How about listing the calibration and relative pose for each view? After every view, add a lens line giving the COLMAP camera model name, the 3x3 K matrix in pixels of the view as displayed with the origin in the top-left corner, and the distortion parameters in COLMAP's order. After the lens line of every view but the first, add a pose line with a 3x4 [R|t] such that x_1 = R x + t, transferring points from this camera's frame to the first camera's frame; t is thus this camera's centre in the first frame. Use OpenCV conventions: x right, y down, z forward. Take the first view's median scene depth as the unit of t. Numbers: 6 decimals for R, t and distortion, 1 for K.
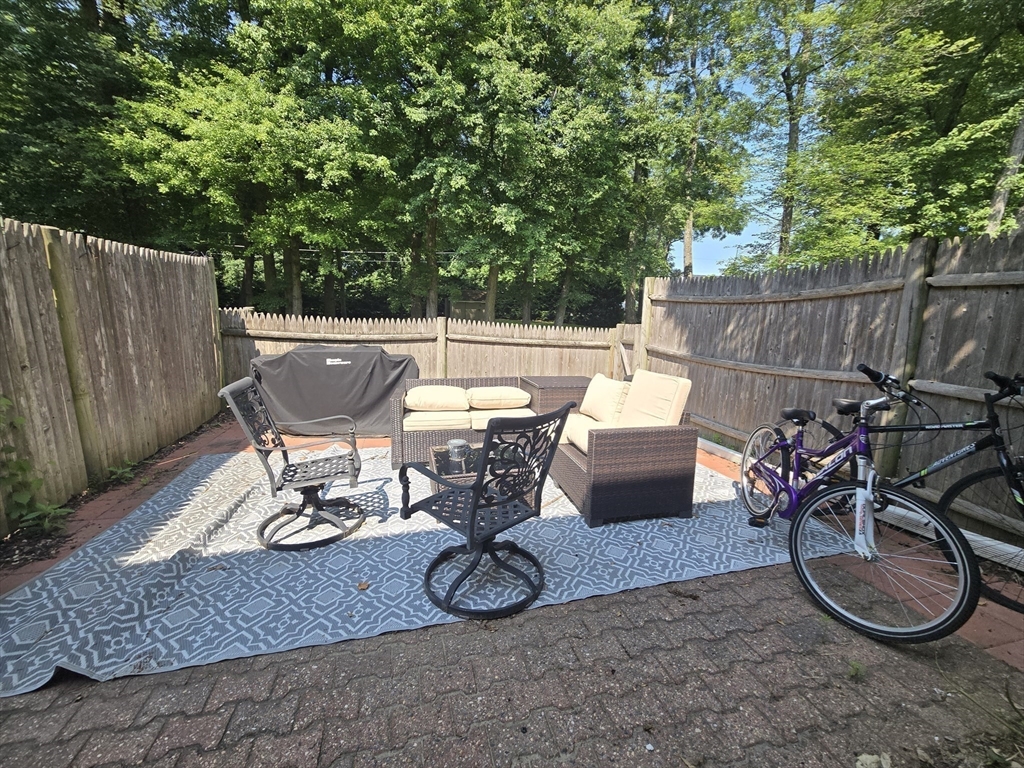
lens RADIAL K [[415.1, 0, 512.0], [0, 415.1, 384.0], [0, 0, 1]] dist [-0.000081, -0.000311]
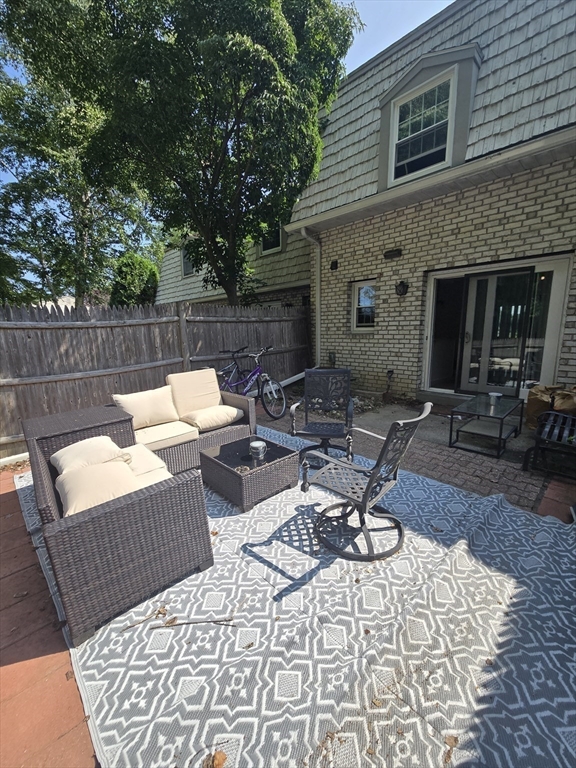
lens RADIAL K [[309.0, 0, 291.4], [0, 309.0, 391.0], [0, 0, 1]] dist [0.000664, -0.000049]
pose [[-0.488327, -0.183027, 0.853251, -0.881720], [0.164188, 0.941027, 0.295823, -0.247921], [-0.857076, 0.284552, -0.429478, 1.199239]]
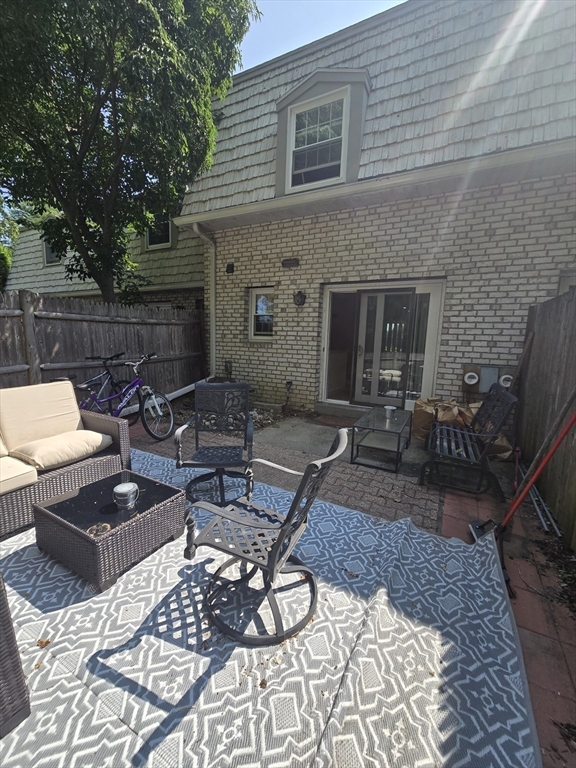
lens RADIAL K [[311.3, 0, 283.1], [0, 311.3, 383.0], [0, 0, 1]] dist [-0.000081, -0.000311]
pose [[-0.722775, -0.141768, 0.676386, -0.760498], [0.080751, 0.954703, 0.286392, -0.229183], [-0.686350, 0.261616, -0.678588, 1.107491]]
